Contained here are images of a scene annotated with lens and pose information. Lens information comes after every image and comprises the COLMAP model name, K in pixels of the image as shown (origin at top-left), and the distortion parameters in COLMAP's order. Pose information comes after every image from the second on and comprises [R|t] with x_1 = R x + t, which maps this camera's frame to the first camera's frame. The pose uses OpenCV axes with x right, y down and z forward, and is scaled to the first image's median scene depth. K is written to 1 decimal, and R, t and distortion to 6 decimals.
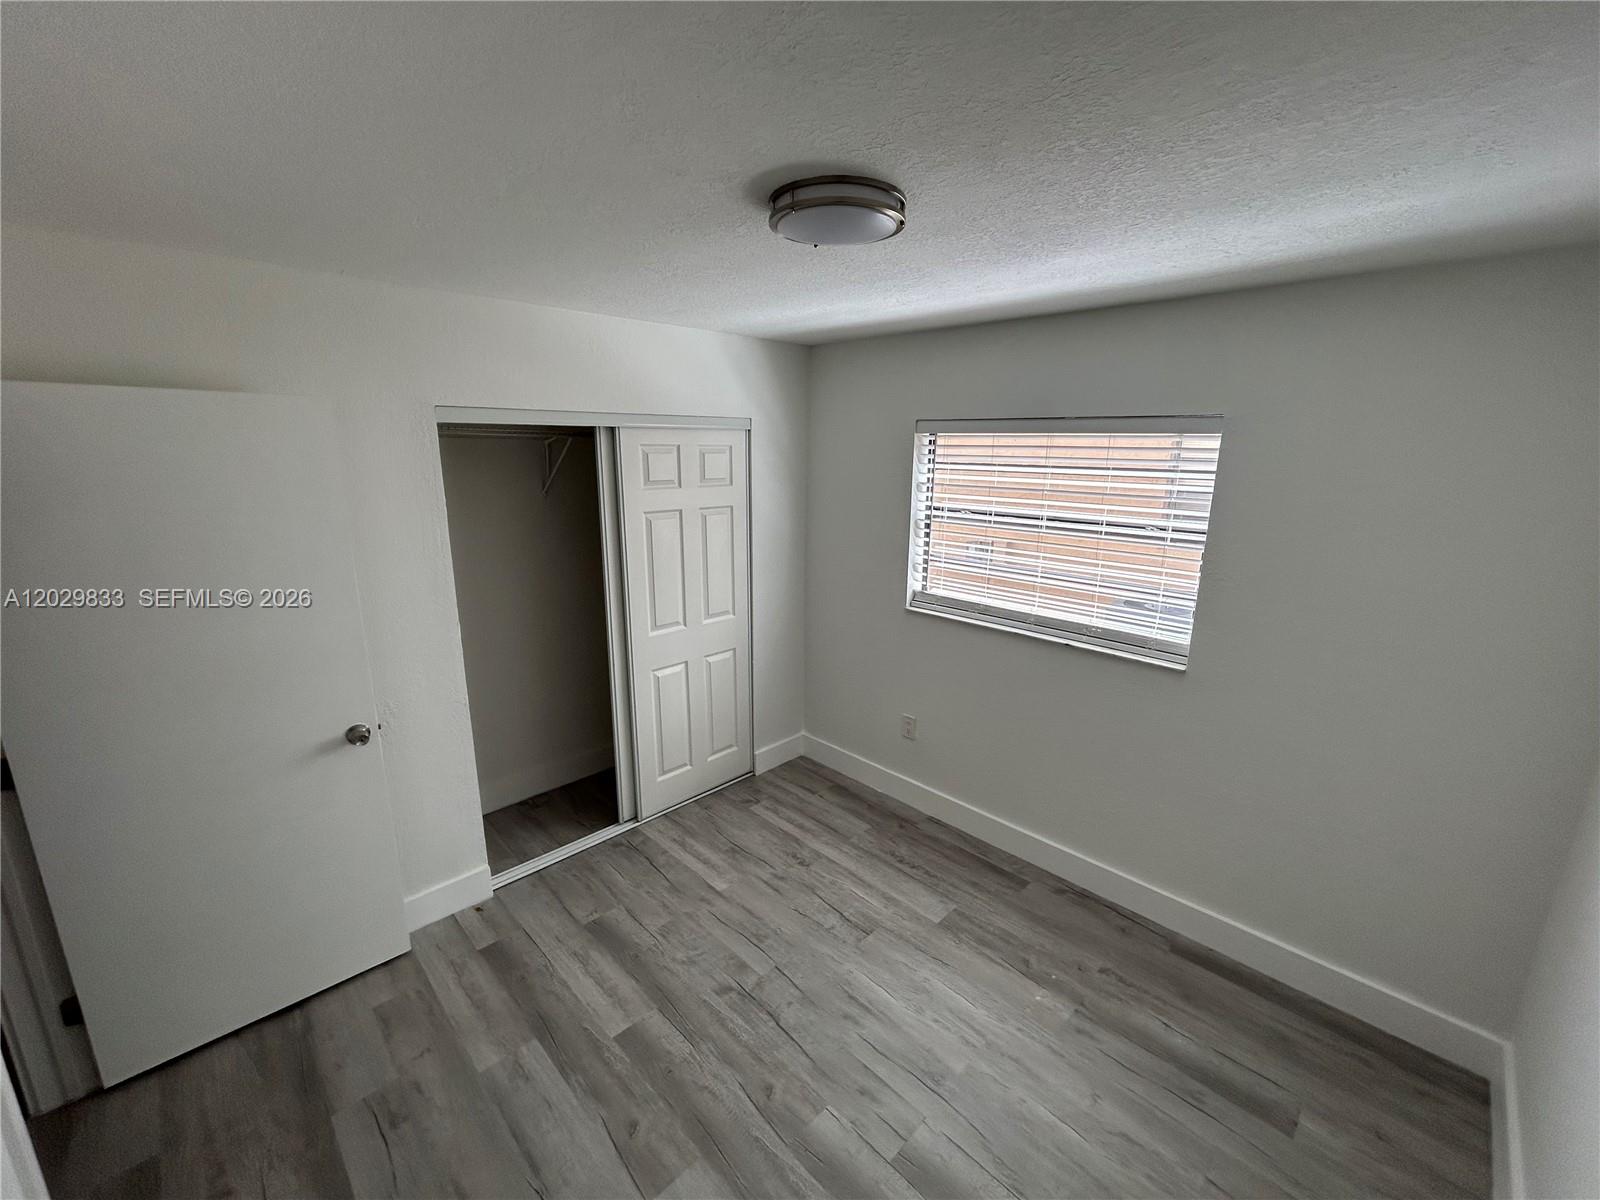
lens RADIAL K [[650.9, 0, 802.2], [0, 650.9, 596.2], [0, 0, 1]] dist [-0.004389, 0.002367]
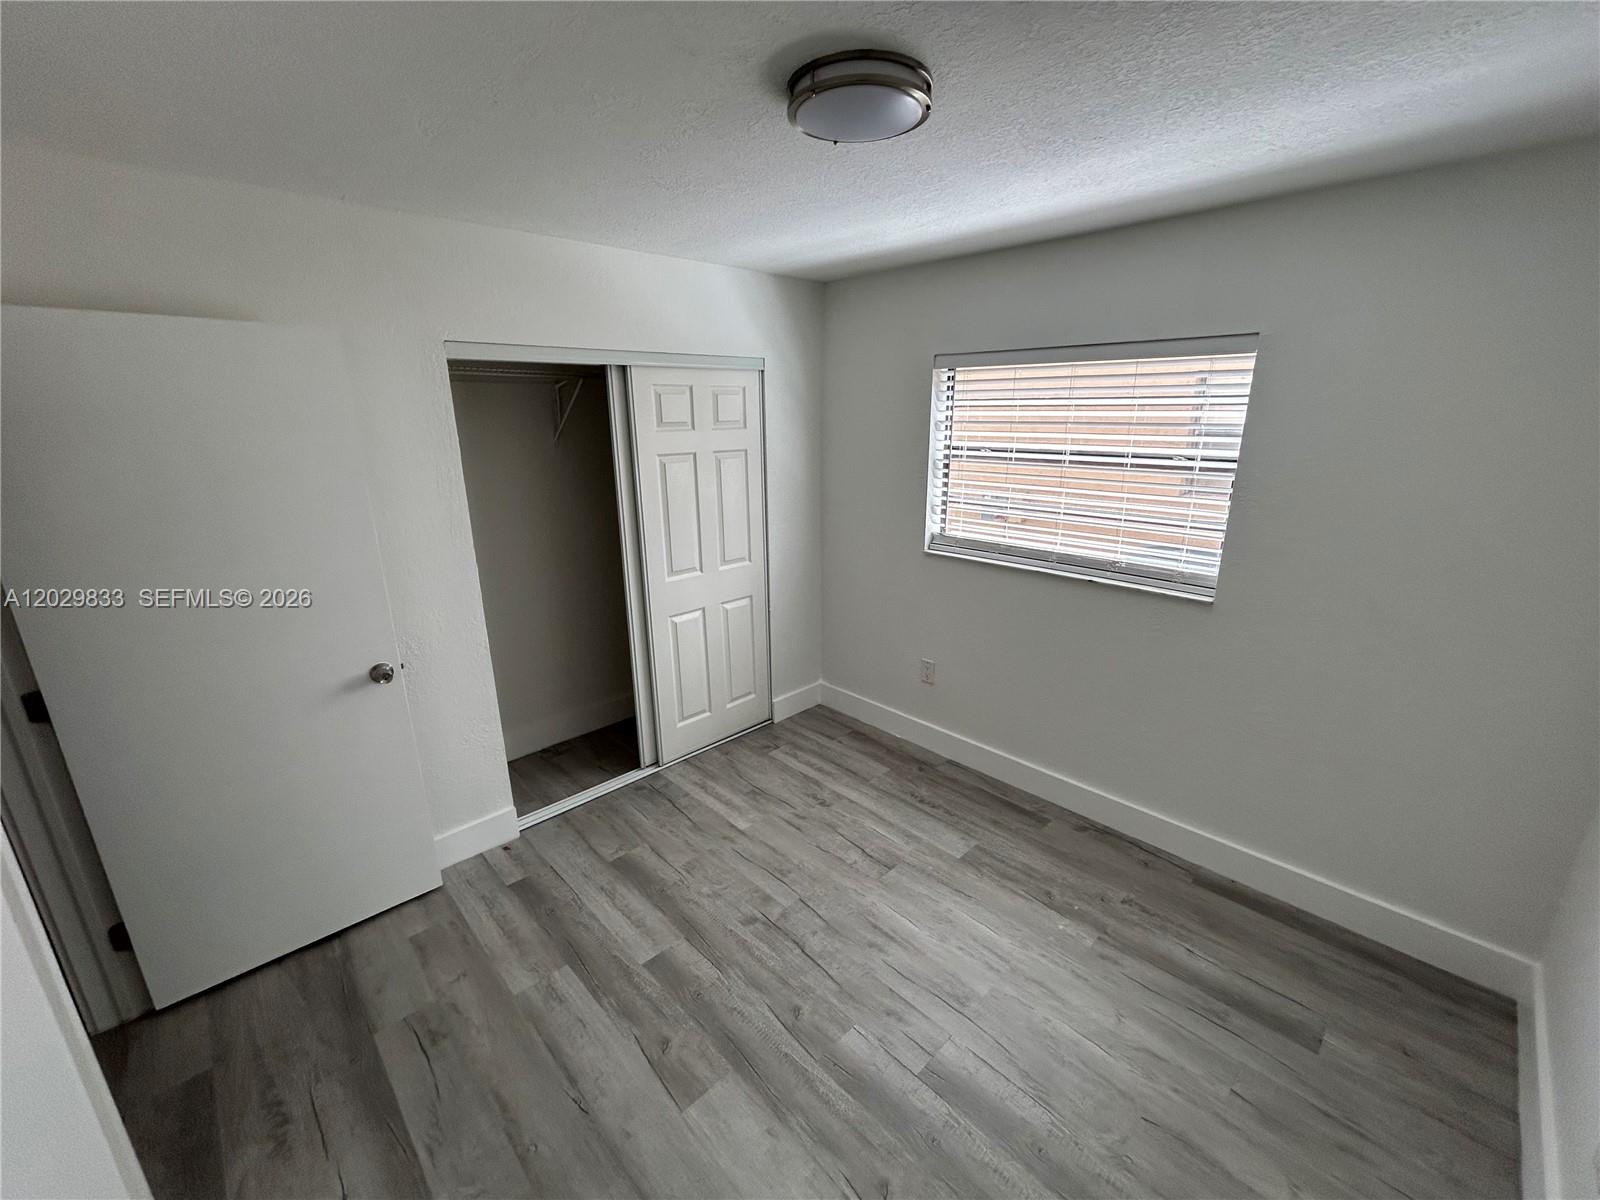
lens RADIAL K [[650.9, 0, 802.2], [0, 650.9, 596.2], [0, 0, 1]] dist [-0.004389, 0.002367]
pose [[0.999760, -0.013462, -0.017268, -0.012754], [0.014299, 0.998683, 0.049278, 0.047727], [0.016582, -0.049513, 0.998636, 0.011712]]
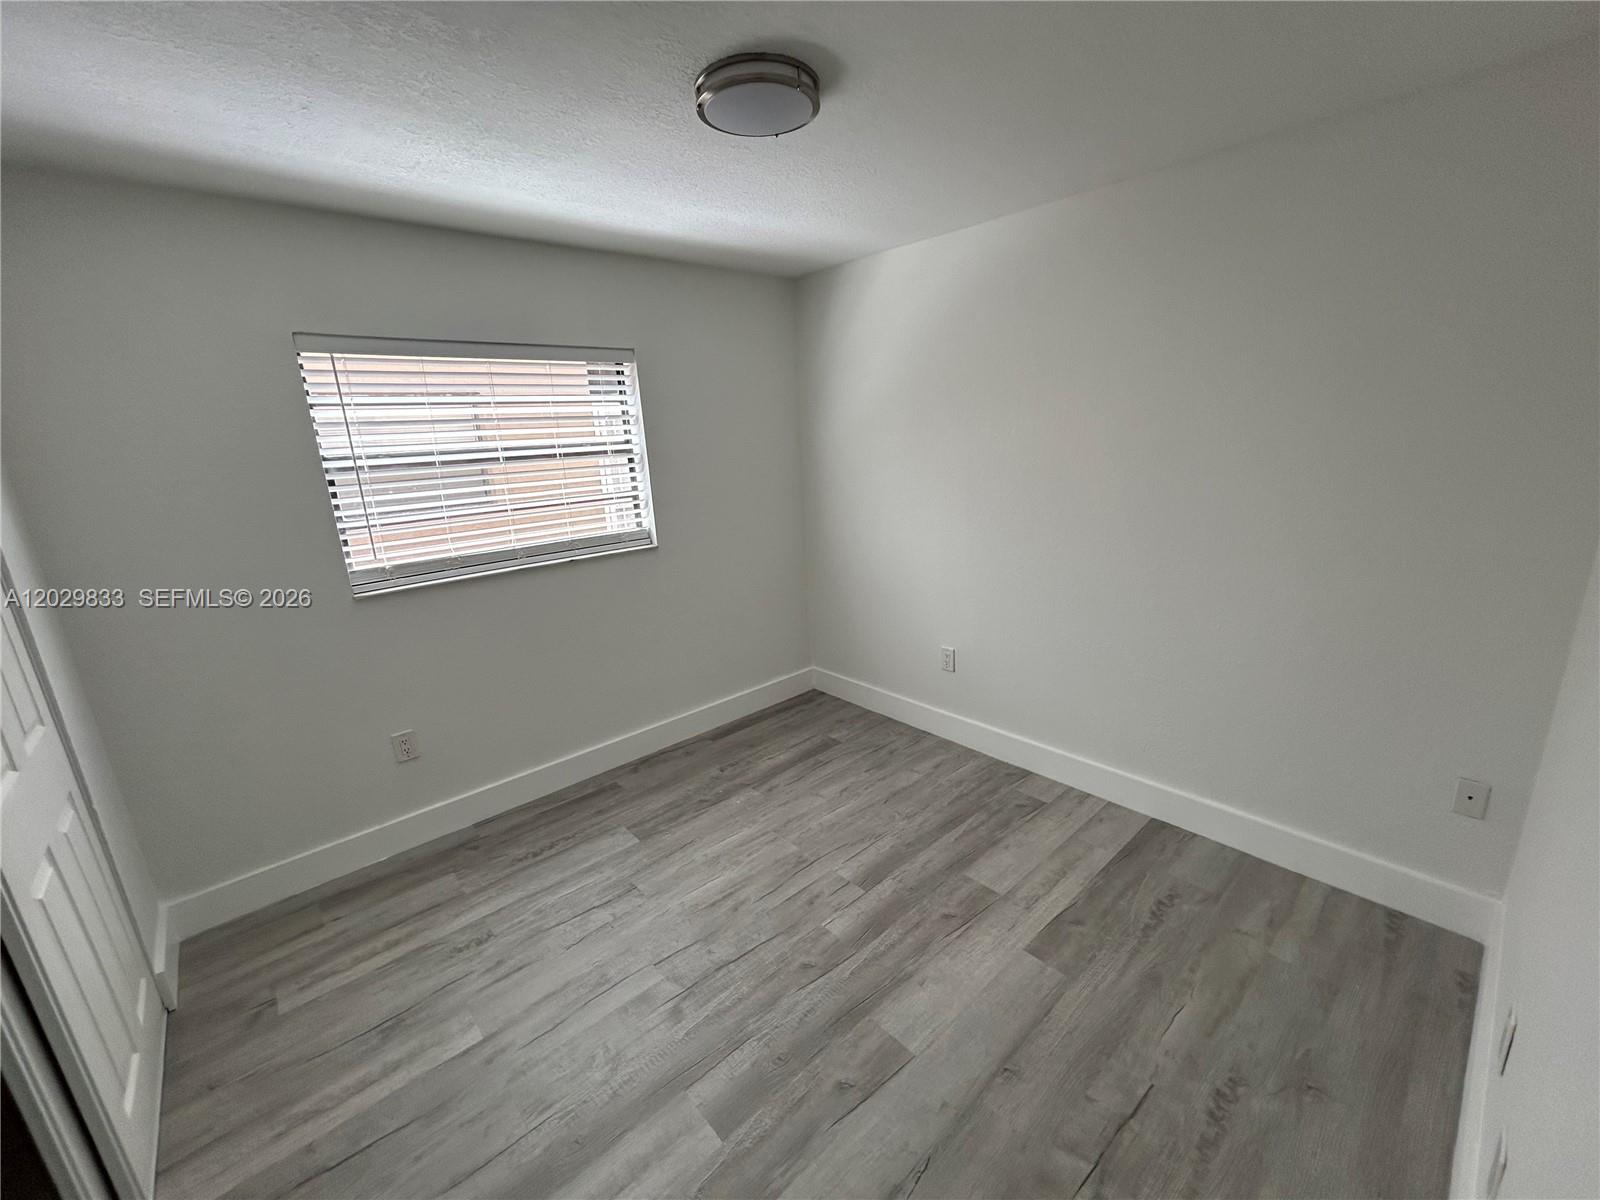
lens RADIAL K [[650.9, 0, 802.2], [0, 650.9, 596.2], [0, 0, 1]] dist [-0.004389, 0.002367]
pose [[0.058350, -0.266661, 0.962023, -0.695609], [0.274774, 0.930733, 0.241322, -0.028678], [-0.959737, 0.250258, 0.127580, 0.570362]]
